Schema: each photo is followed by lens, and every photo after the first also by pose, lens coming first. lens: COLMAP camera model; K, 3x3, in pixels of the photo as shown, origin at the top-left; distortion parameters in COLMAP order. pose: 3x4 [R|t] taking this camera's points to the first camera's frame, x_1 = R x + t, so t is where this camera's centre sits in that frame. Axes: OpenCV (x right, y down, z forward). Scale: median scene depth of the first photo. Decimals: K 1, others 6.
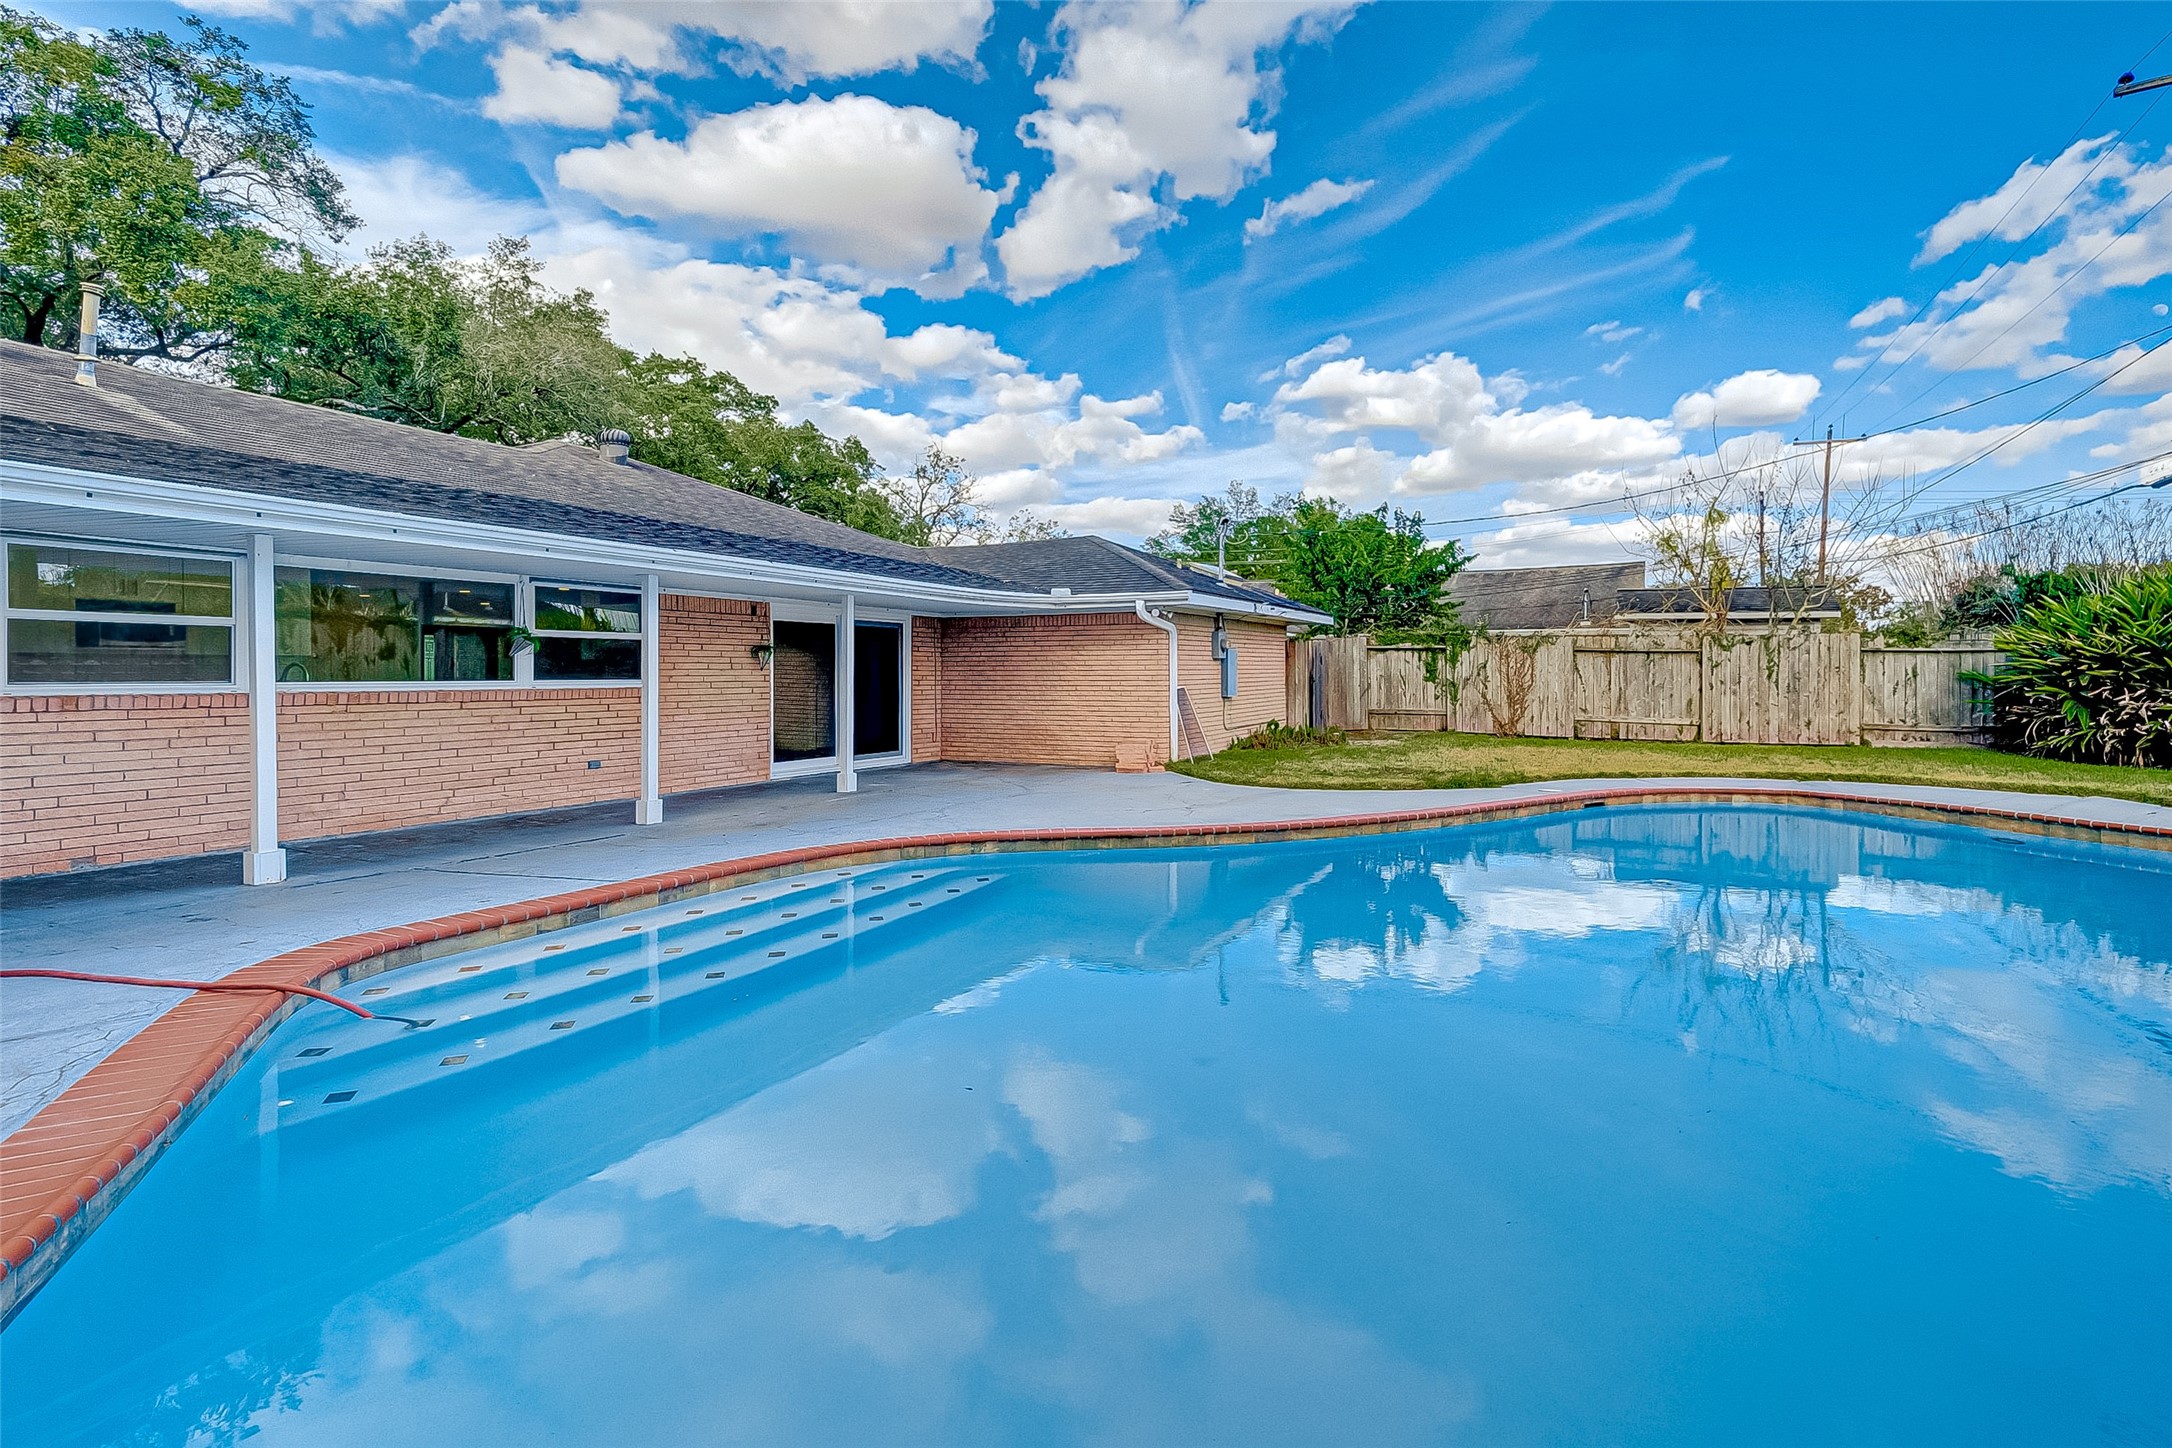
lens RADIAL K [[954.5, 0, 1192.9], [0, 954.5, 685.9], [0, 0, 1]] dist [0.017419, -0.000084]
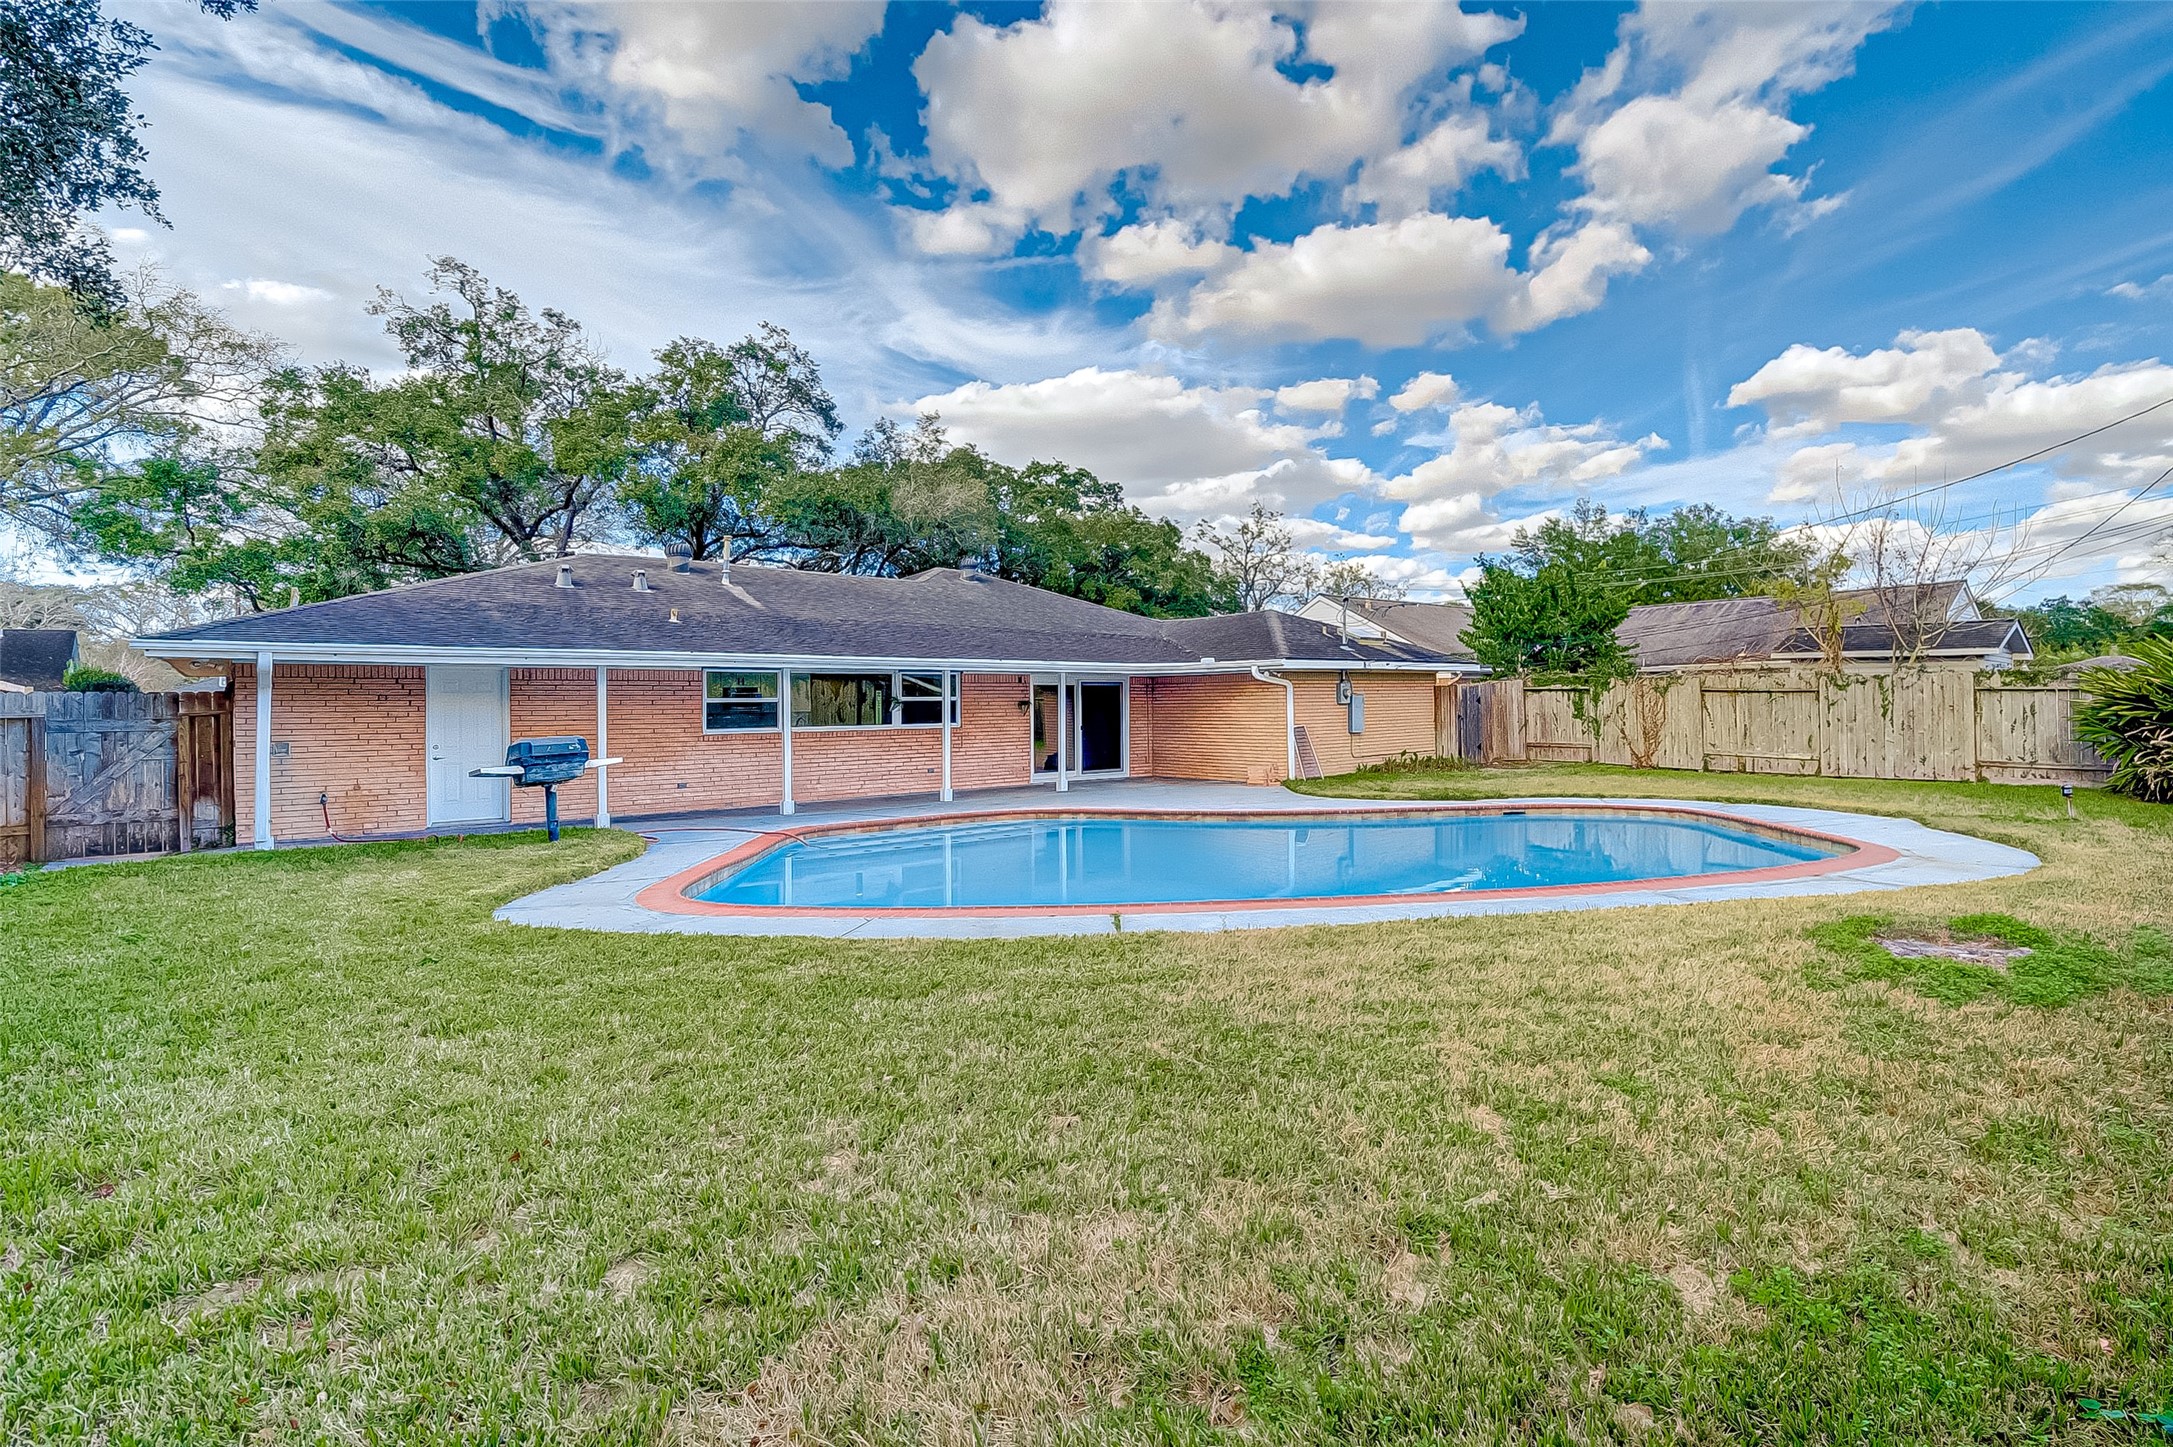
lens RADIAL K [[1037.8, 0, 1189.9], [0, 1037.8, 733.9], [0, 0, 1]] dist [0.061605, -0.000508]
pose [[0.910516, 0.004313, -0.413451, 0.392212], [0.004276, 0.999794, 0.019846, -0.014685], [0.413452, -0.019839, 0.910310, -0.359563]]
